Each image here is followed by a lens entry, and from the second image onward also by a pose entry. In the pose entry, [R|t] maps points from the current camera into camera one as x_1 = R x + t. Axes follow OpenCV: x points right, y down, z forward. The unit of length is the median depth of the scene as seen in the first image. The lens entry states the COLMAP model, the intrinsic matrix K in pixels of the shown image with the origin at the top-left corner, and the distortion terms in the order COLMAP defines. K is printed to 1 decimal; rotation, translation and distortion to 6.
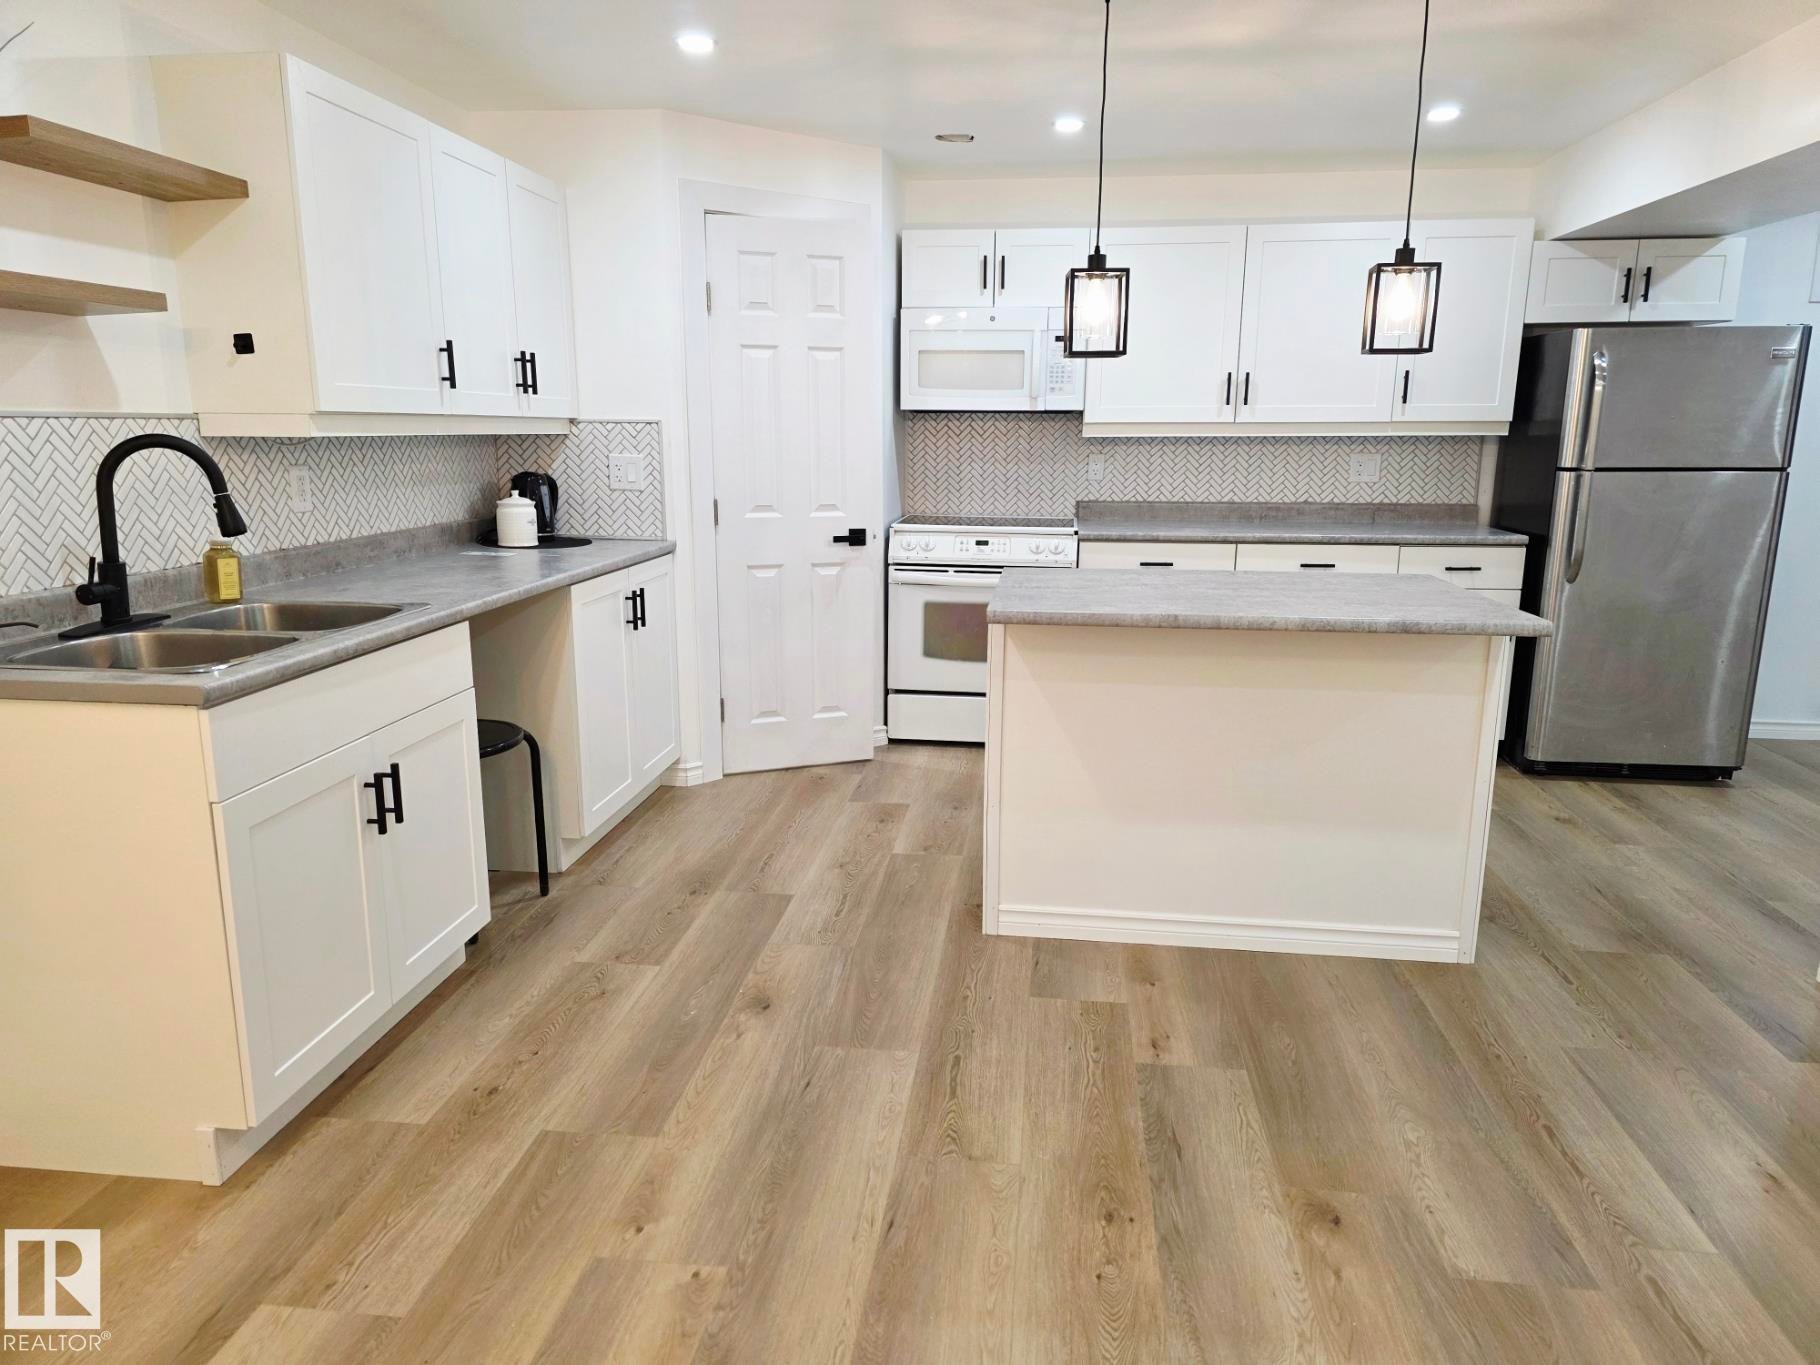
lens RADIAL K [[1219.5, 0, 912.4], [0, 1219.5, 692.2], [0, 0, 1]] dist [0.089431, -0.091775]
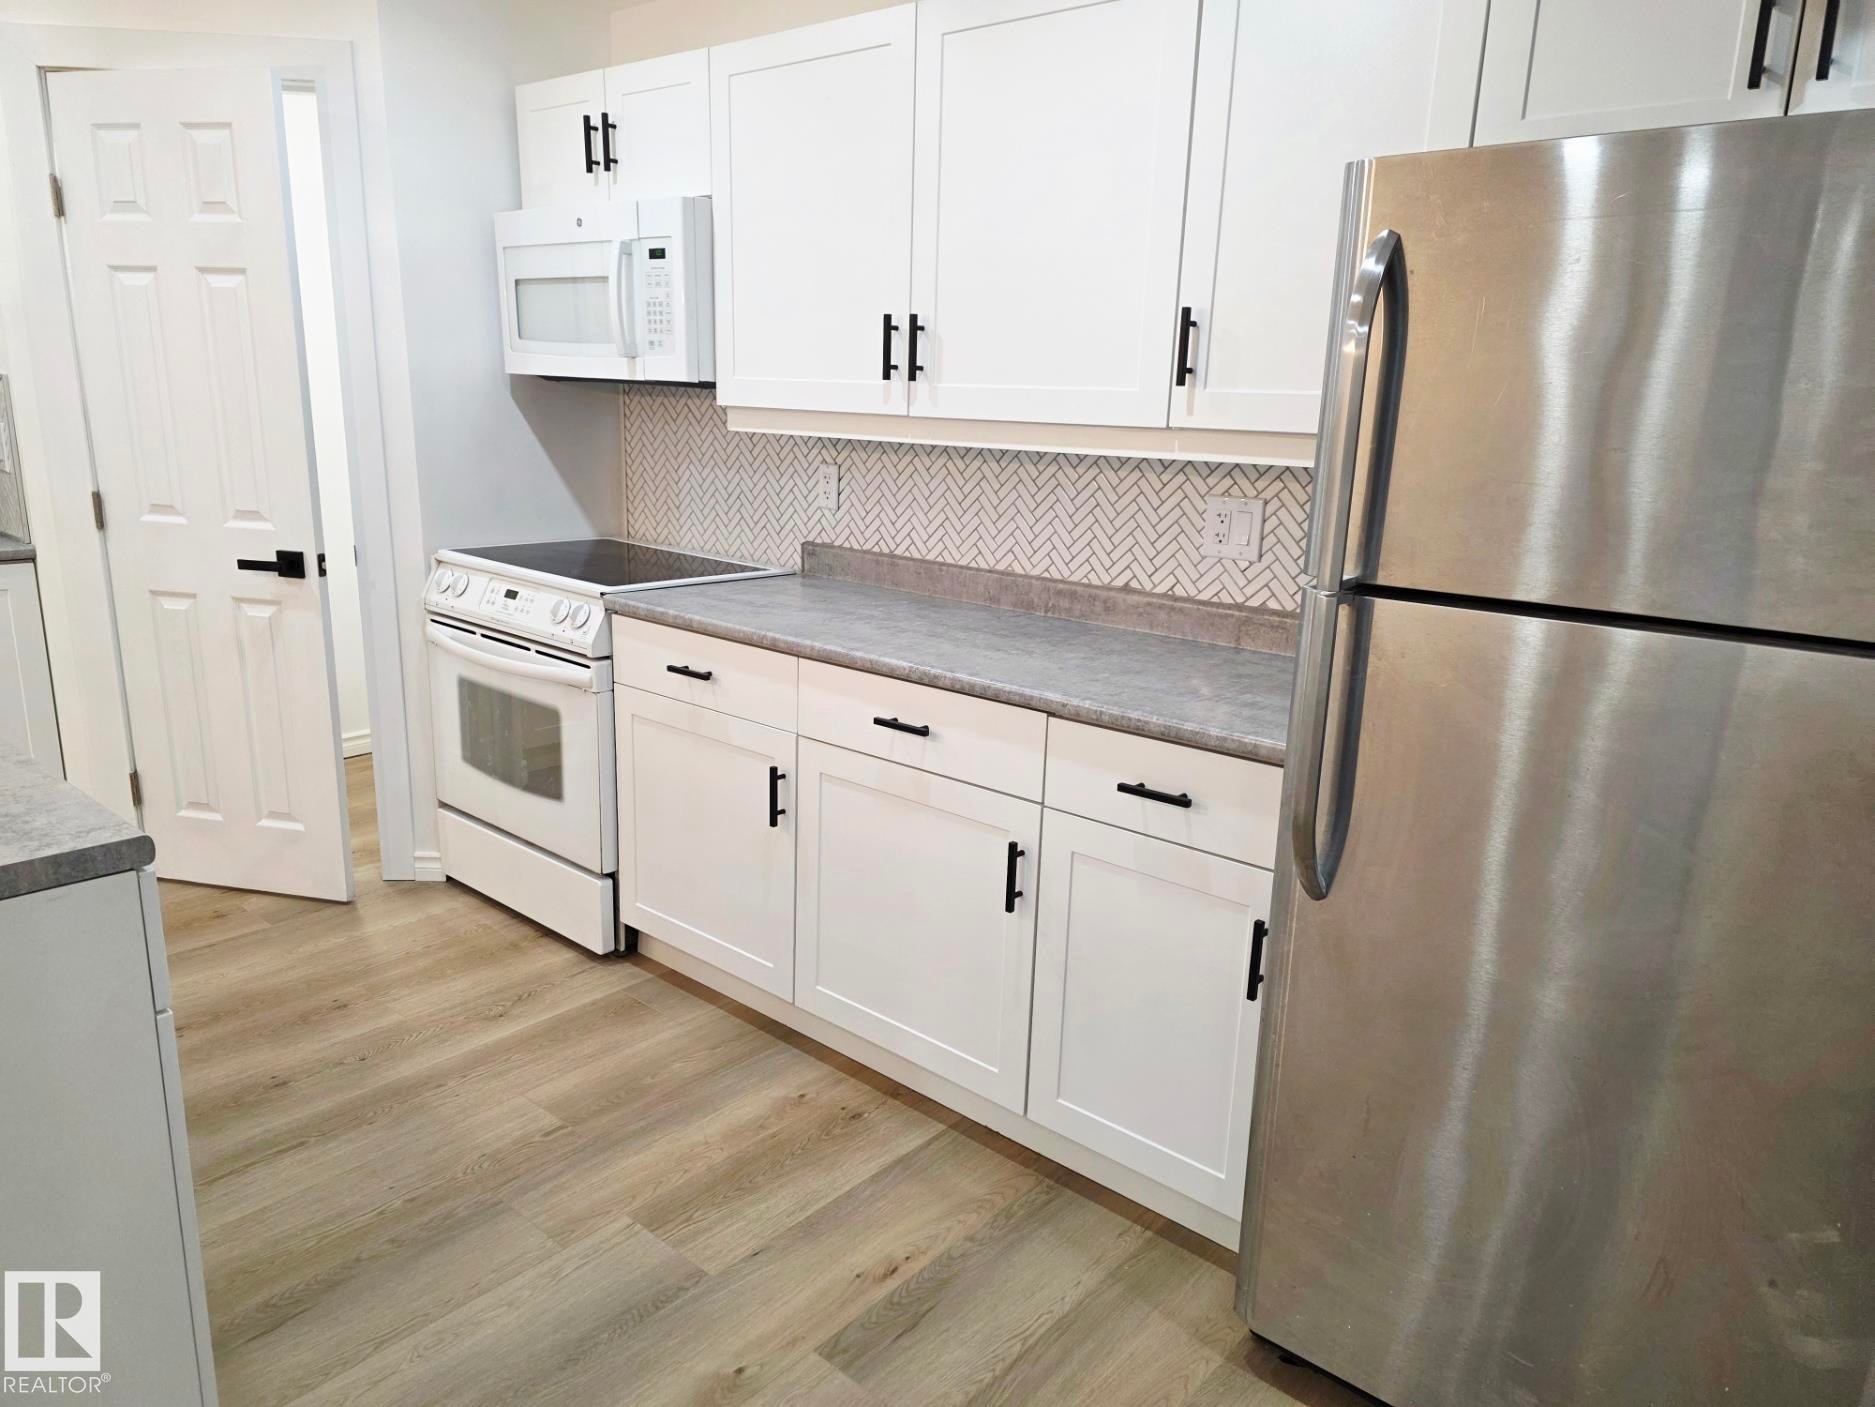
lens RADIAL K [[1249.7, 0, 938.7], [0, 1249.7, 727.2], [0, 0, 1]] dist [0.033949, -0.042008]
pose [[0.835693, 0.165827, -0.523564, 0.798289], [-0.152319, 0.985910, 0.069137, -0.185952], [0.527652, 0.021971, 0.849176, 0.819037]]
